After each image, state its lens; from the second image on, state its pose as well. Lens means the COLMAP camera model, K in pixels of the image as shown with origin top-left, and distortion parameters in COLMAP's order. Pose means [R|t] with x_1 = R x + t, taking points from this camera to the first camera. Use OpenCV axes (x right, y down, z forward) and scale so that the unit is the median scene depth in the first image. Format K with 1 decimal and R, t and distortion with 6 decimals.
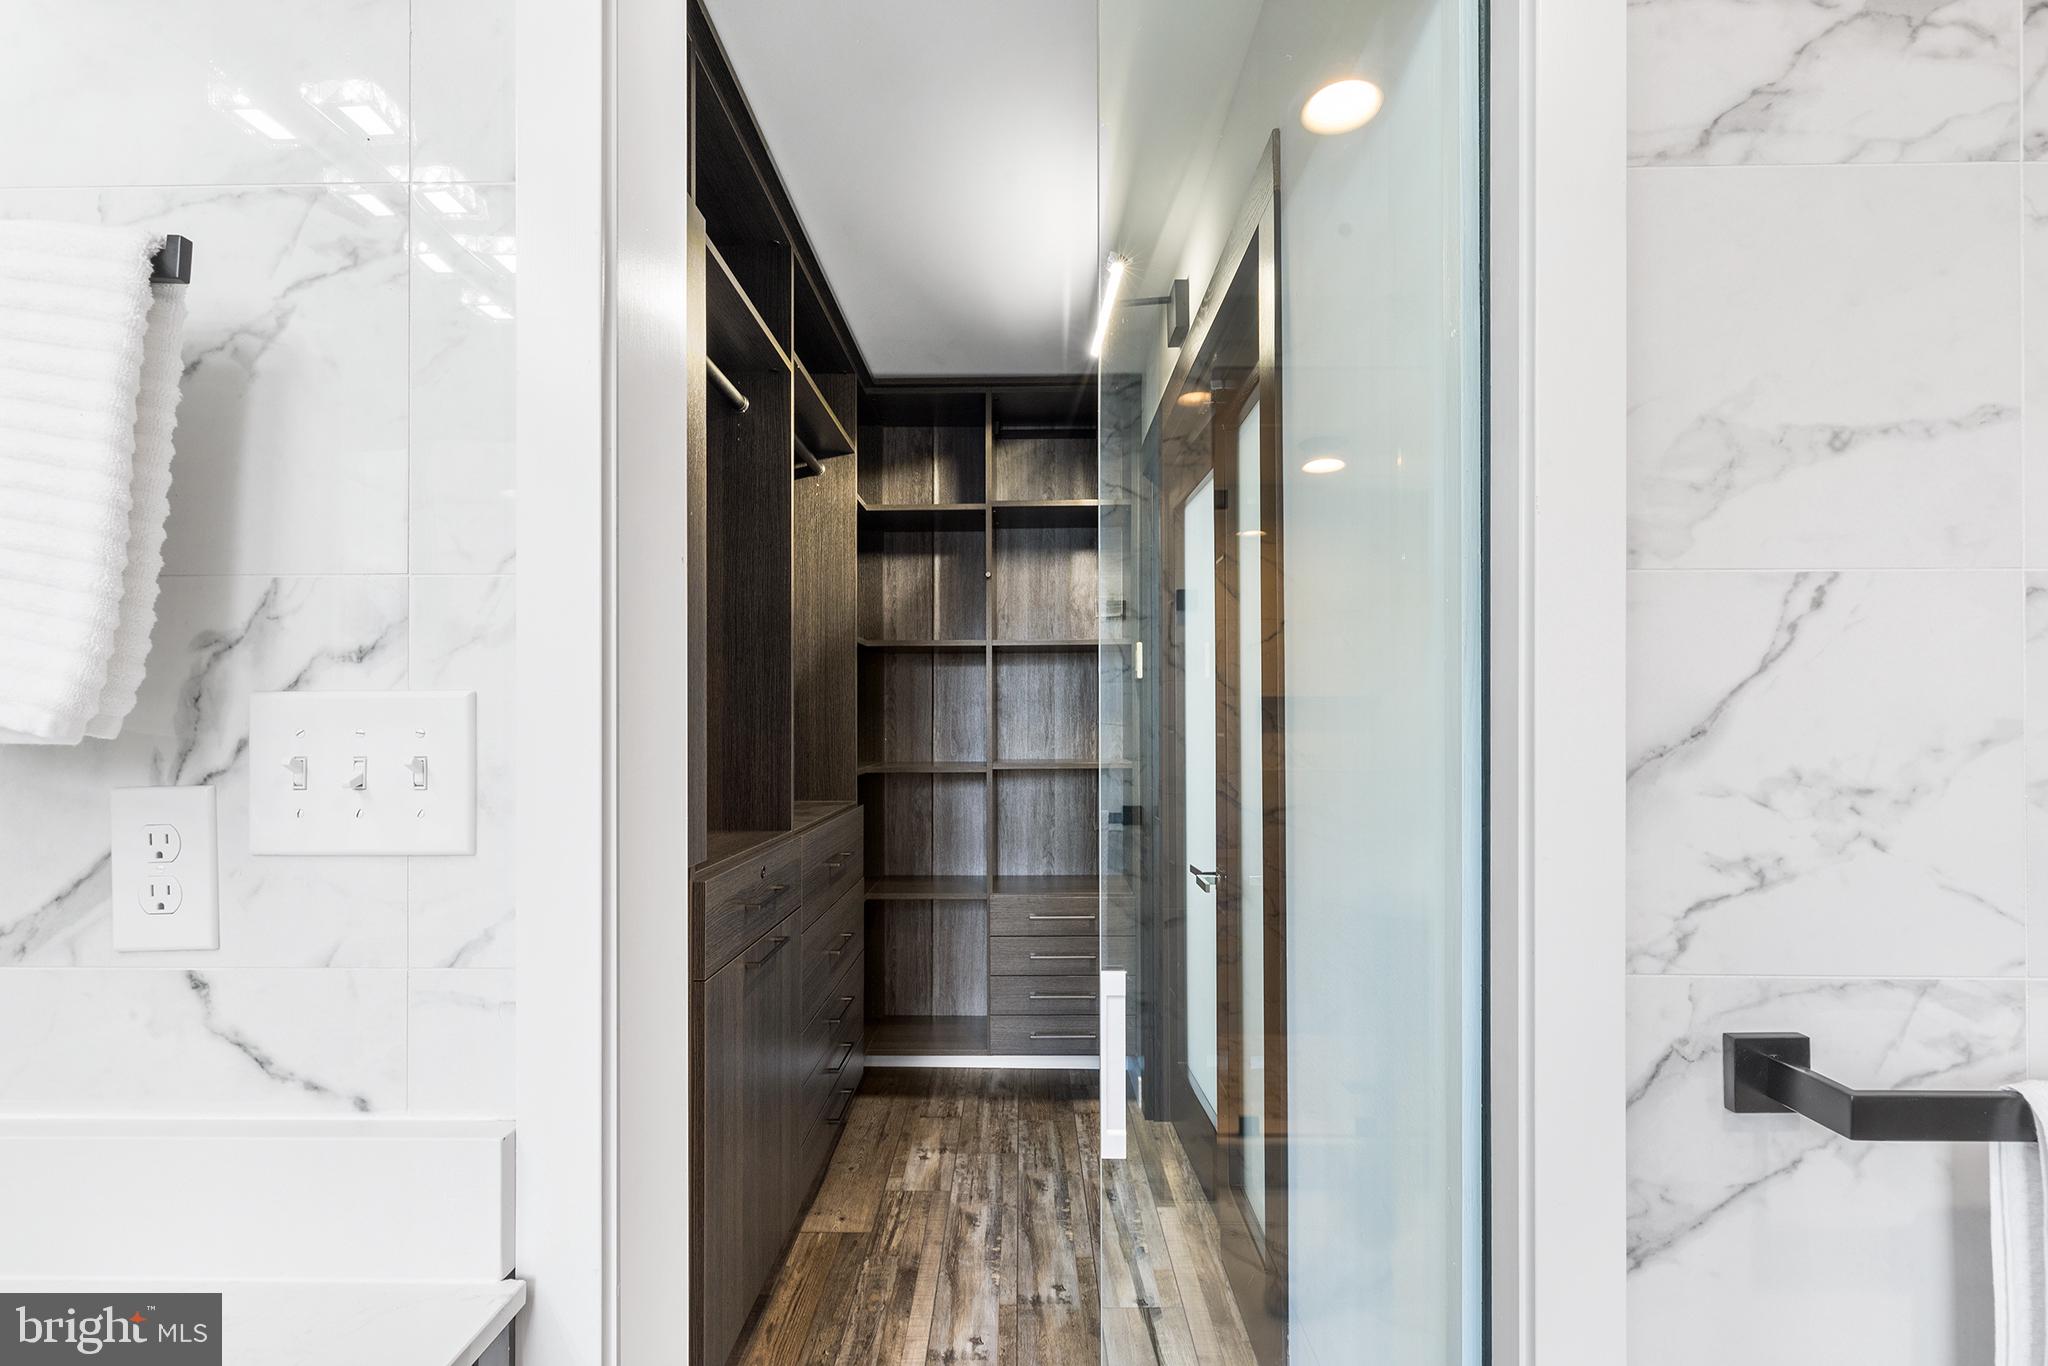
lens RADIAL K [[931.4, 0, 1024.9], [0, 931.4, 720.2], [0, 0, 1]] dist [0.003272, 0.000449]
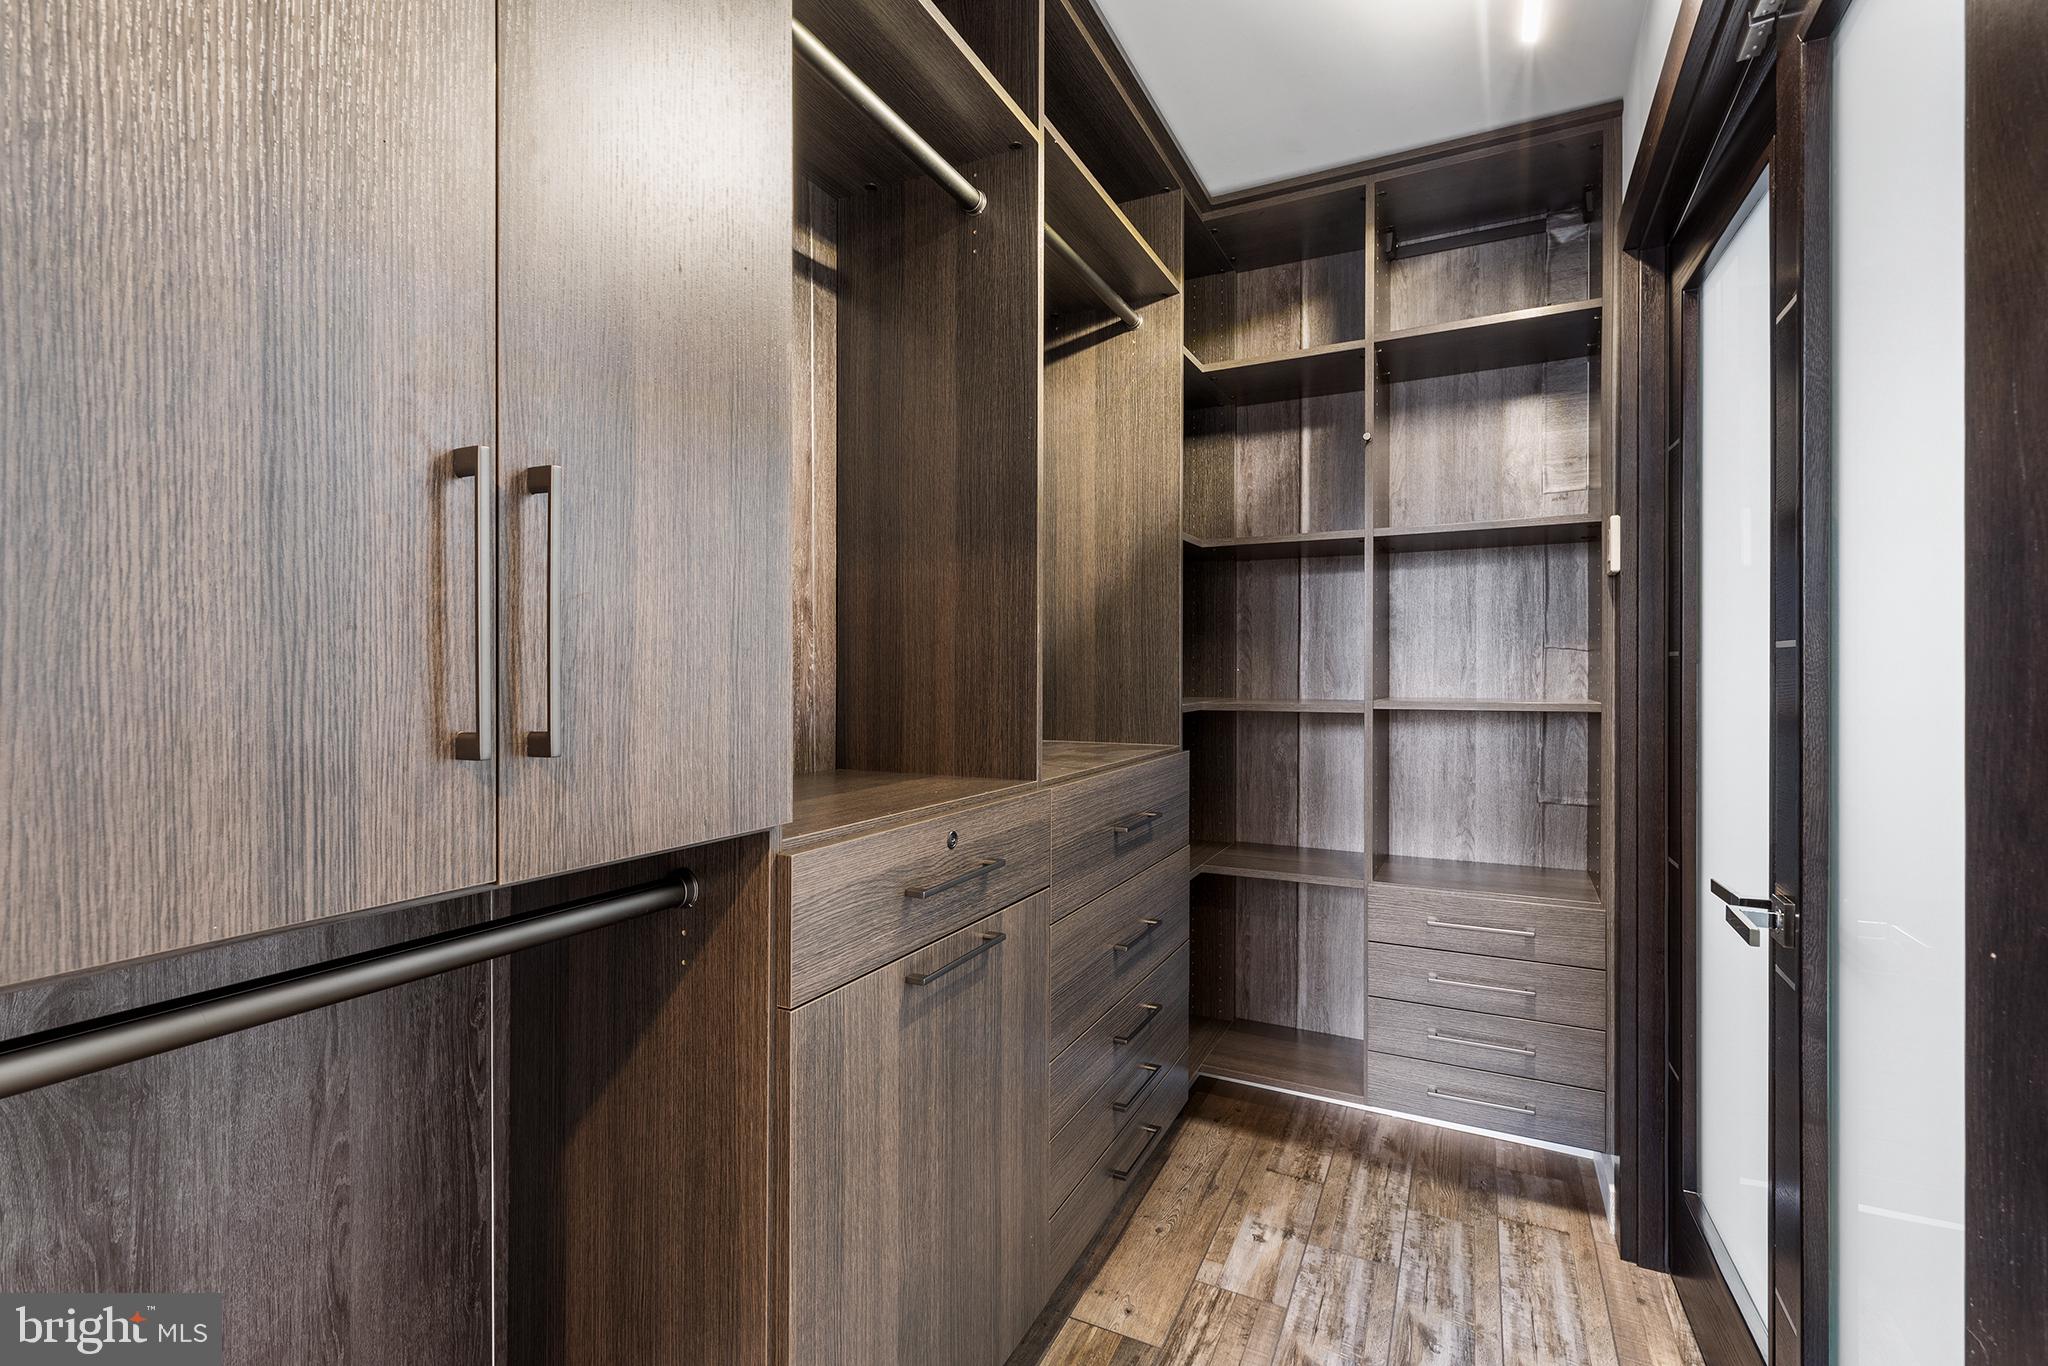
lens RADIAL K [[931.4, 0, 1023.6], [0, 931.4, 675.2], [0, 0, 1]] dist [0.003272, 0.000449]
pose [[0.897952, 0.004949, -0.440065, 0.040278], [-0.001280, 0.999962, 0.008634, 0.021359], [0.440091, -0.007190, 0.897924, 0.242220]]
